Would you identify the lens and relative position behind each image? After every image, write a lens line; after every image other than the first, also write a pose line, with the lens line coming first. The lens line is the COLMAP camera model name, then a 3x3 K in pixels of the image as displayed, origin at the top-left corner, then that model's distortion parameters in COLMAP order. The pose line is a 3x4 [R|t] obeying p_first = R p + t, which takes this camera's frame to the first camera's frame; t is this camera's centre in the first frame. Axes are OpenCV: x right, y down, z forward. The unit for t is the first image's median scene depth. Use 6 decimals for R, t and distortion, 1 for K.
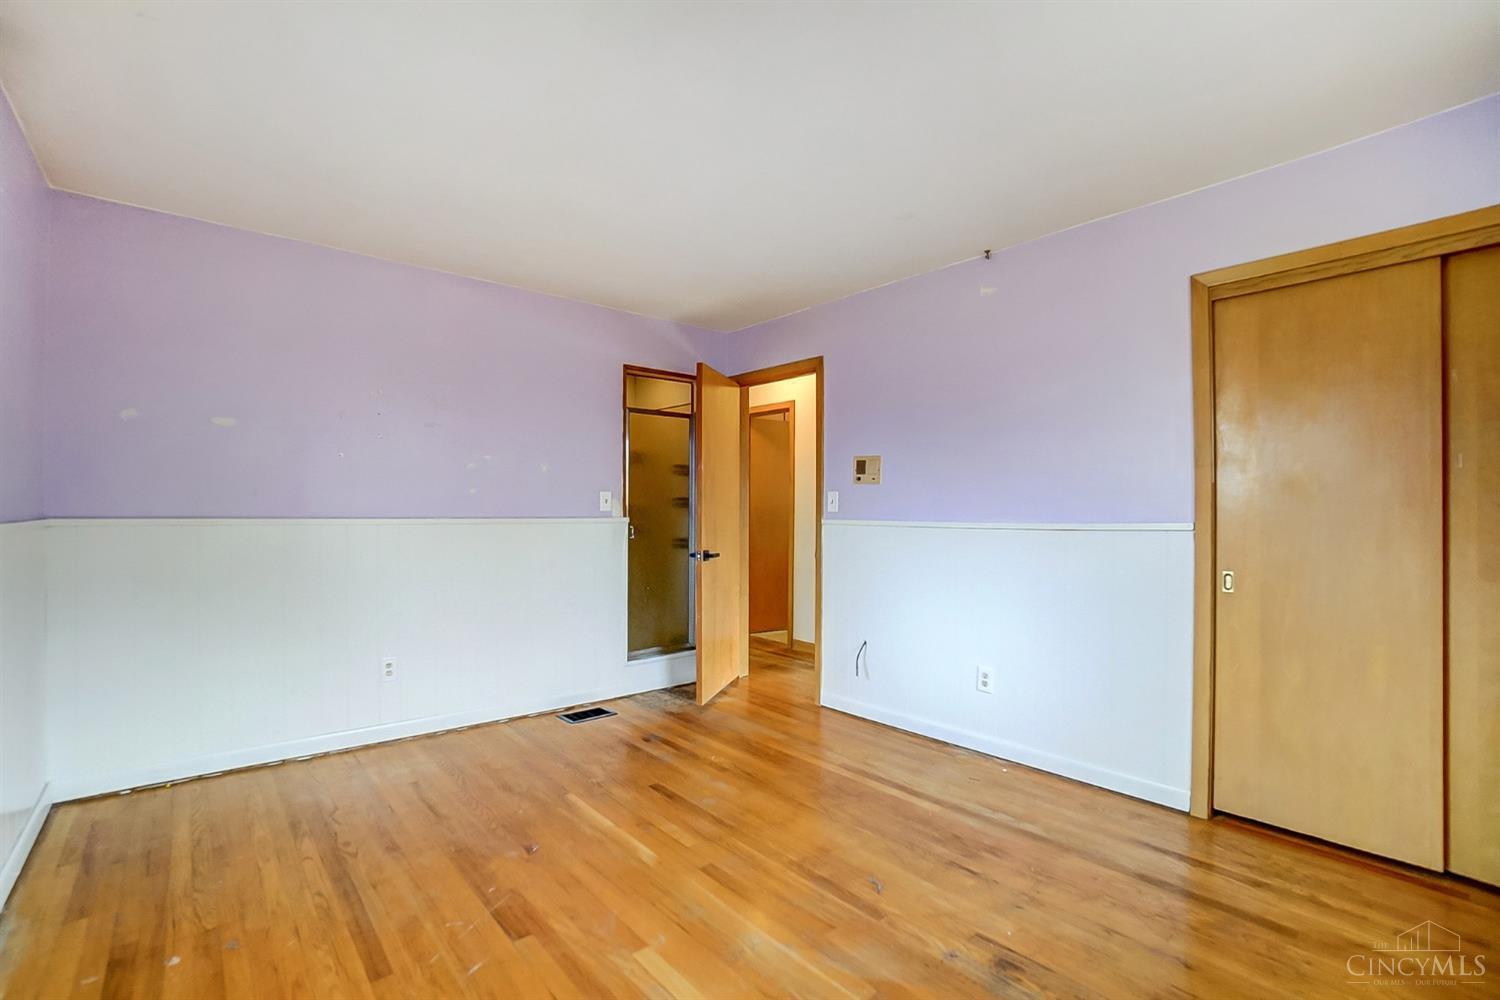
lens RADIAL K [[674.8, 0, 739.5], [0, 674.8, 509.0], [0, 0, 1]] dist [-0.067847, 0.019164]
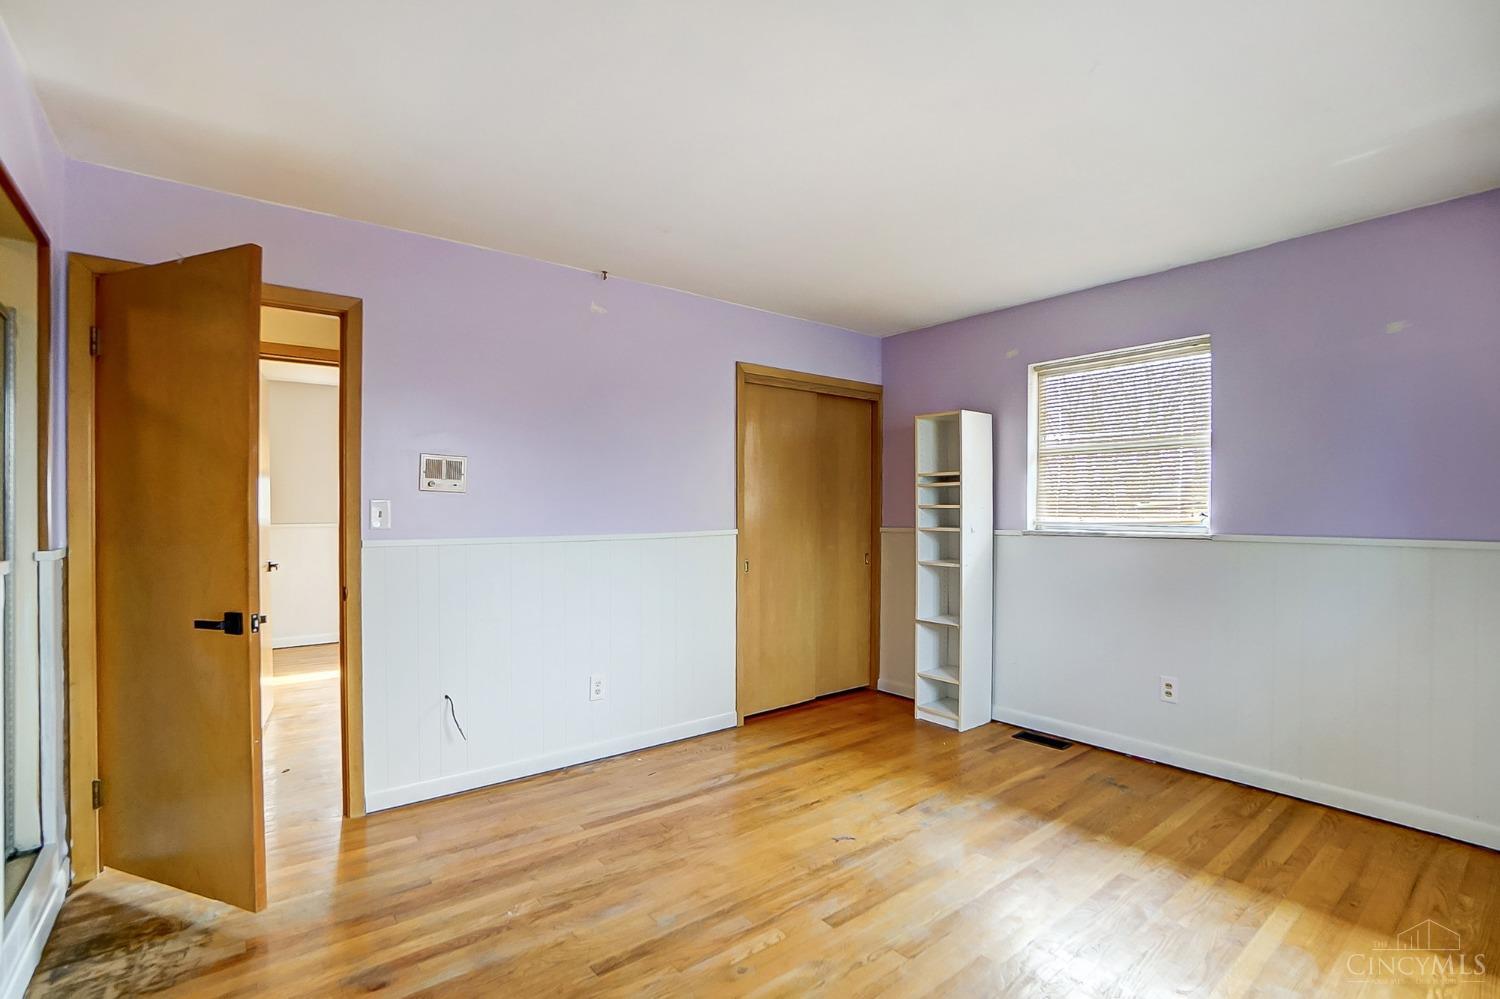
lens RADIAL K [[674.8, 0, 739.5], [0, 674.8, 508.5], [0, 0, 1]] dist [-0.067847, 0.019164]
pose [[0.042673, -0.003041, 0.999084, -0.814653], [0.001685, 0.999994, 0.002972, -0.028030], [-0.999088, 0.001557, 0.042678, 0.921947]]
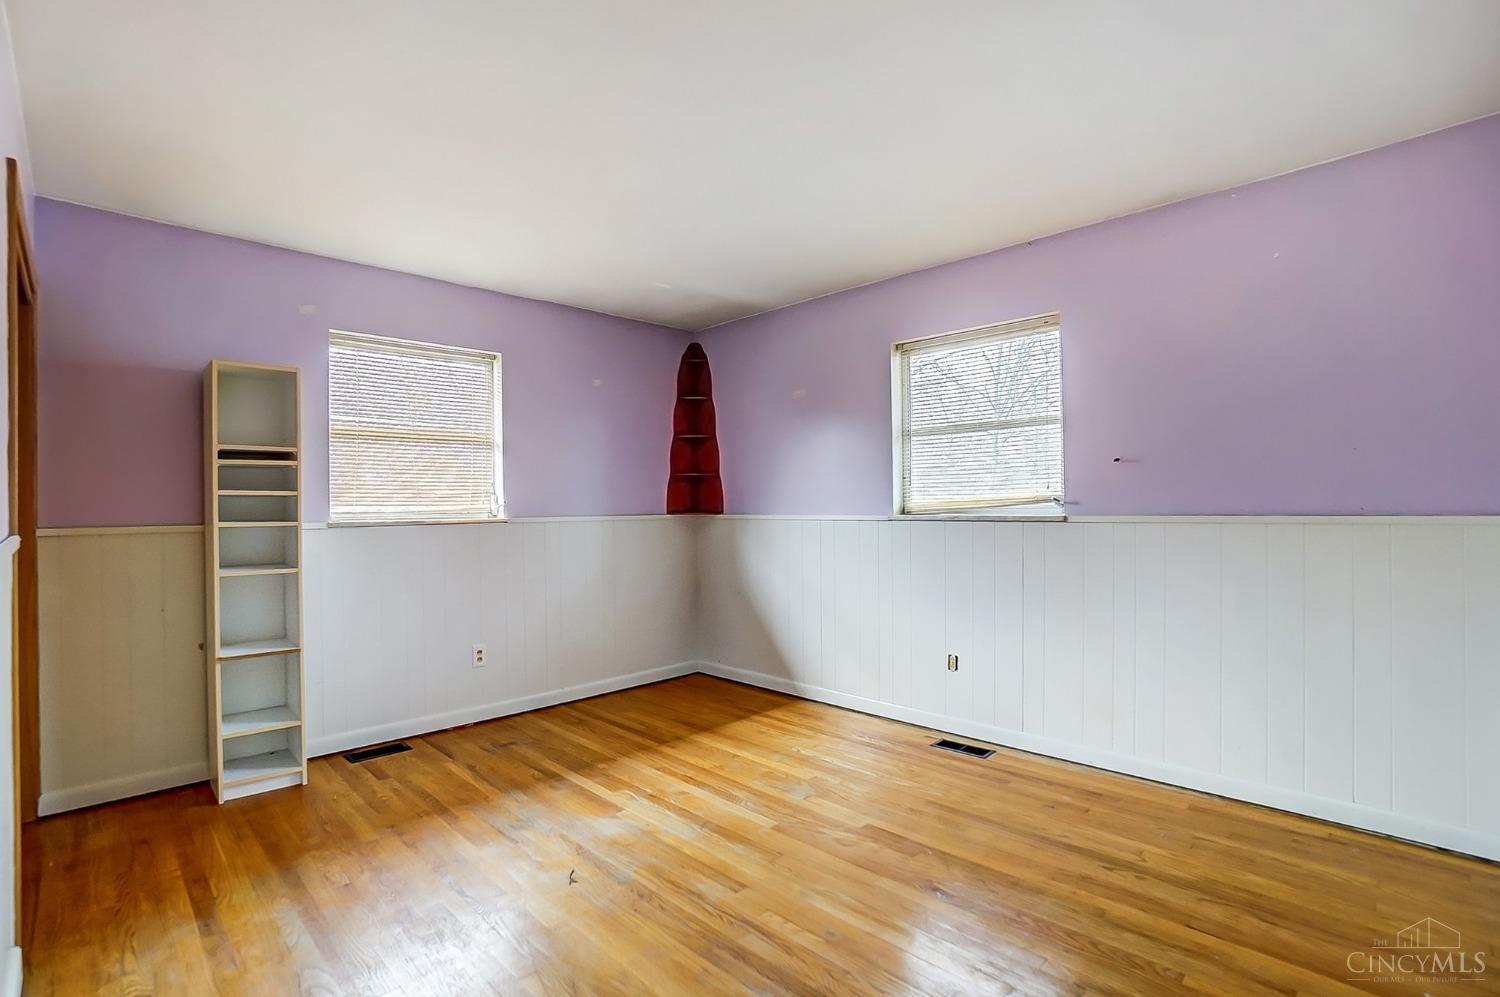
lens RADIAL K [[688.0, 0, 722.6], [0, 688.0, 494.5], [0, 0, 1]] dist [-0.064145, 0.000750]
pose [[-0.998486, 0.002801, -0.054943, 0.024793], [0.003357, 0.999944, -0.010043, -0.010862], [0.054911, -0.010212, -0.998439, 1.670516]]
